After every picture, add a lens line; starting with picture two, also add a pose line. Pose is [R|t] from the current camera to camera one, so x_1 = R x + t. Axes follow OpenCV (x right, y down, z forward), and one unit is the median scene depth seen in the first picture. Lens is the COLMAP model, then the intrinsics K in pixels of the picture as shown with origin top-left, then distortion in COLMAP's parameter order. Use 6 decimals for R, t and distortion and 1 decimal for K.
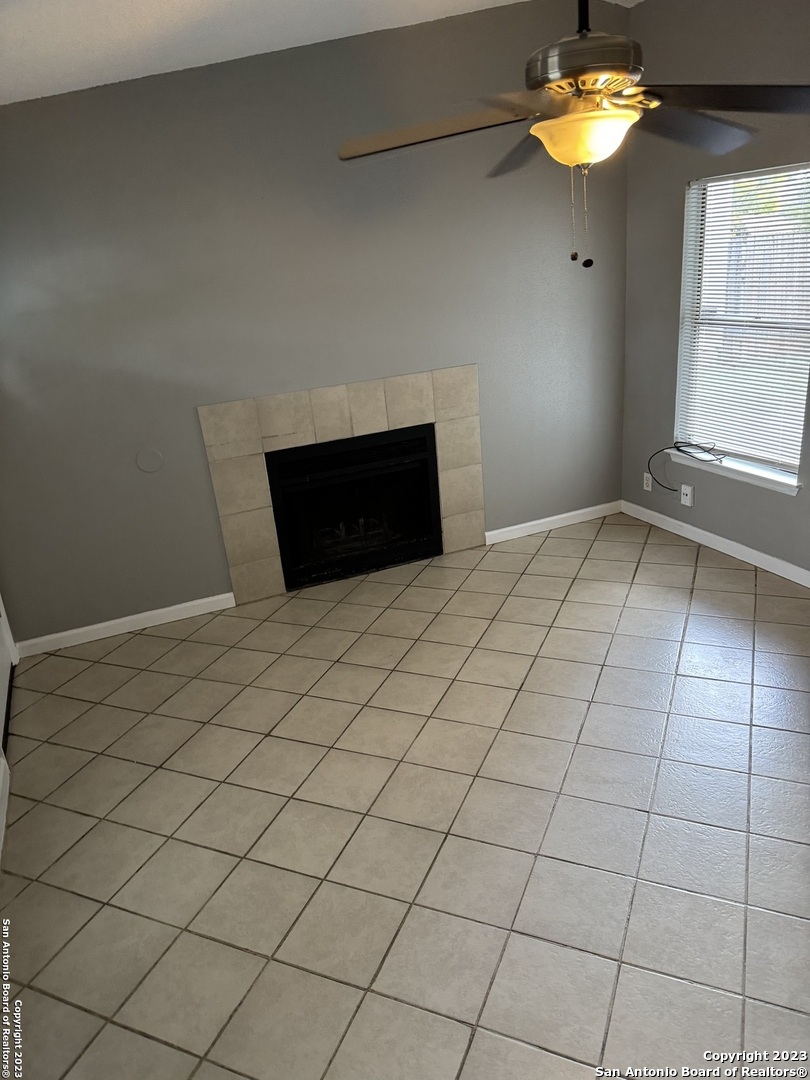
lens RADIAL K [[750.0, 0, 405.0], [0, 750.0, 540.0], [0, 0, 1]] dist [0.040637, -0.094566]
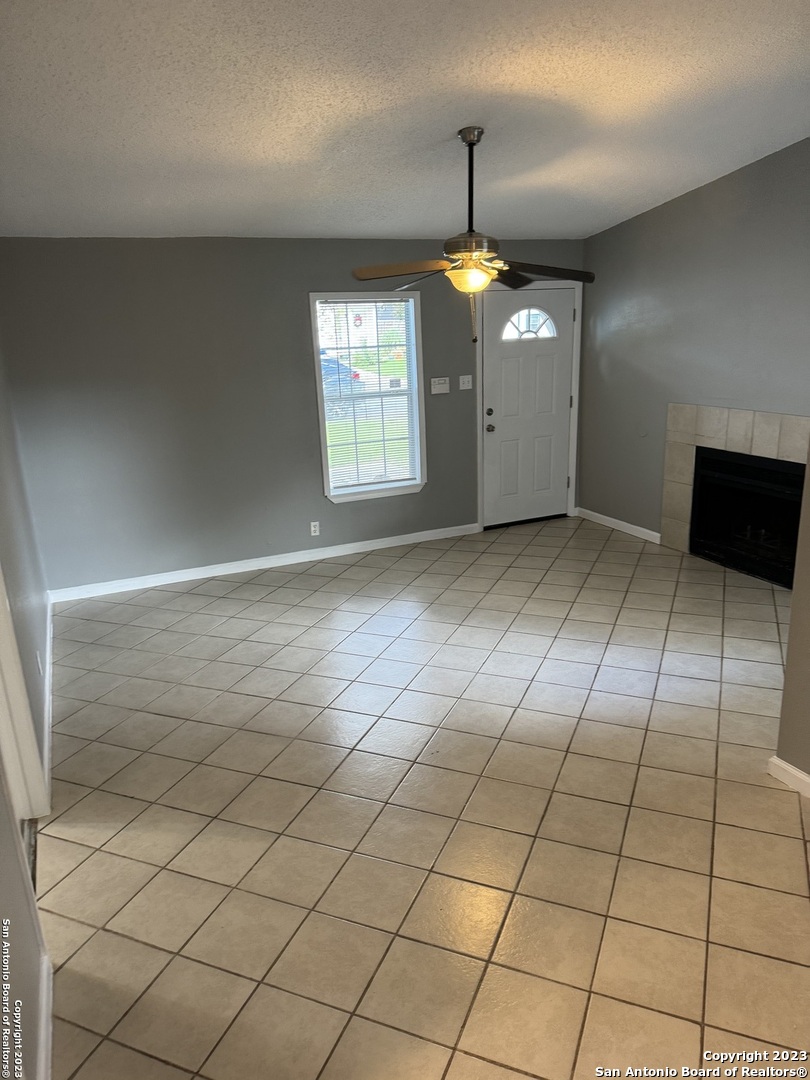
lens RADIAL K [[750.0, 0, 405.0], [0, 750.0, 540.0], [0, 0, 1]] dist [0.040637, -0.094566]
pose [[0.021041, 0.361604, -0.932094, 1.128402], [-0.316843, 0.886657, 0.336824, -0.255224], [0.948245, 0.288240, 0.133228, 0.363444]]
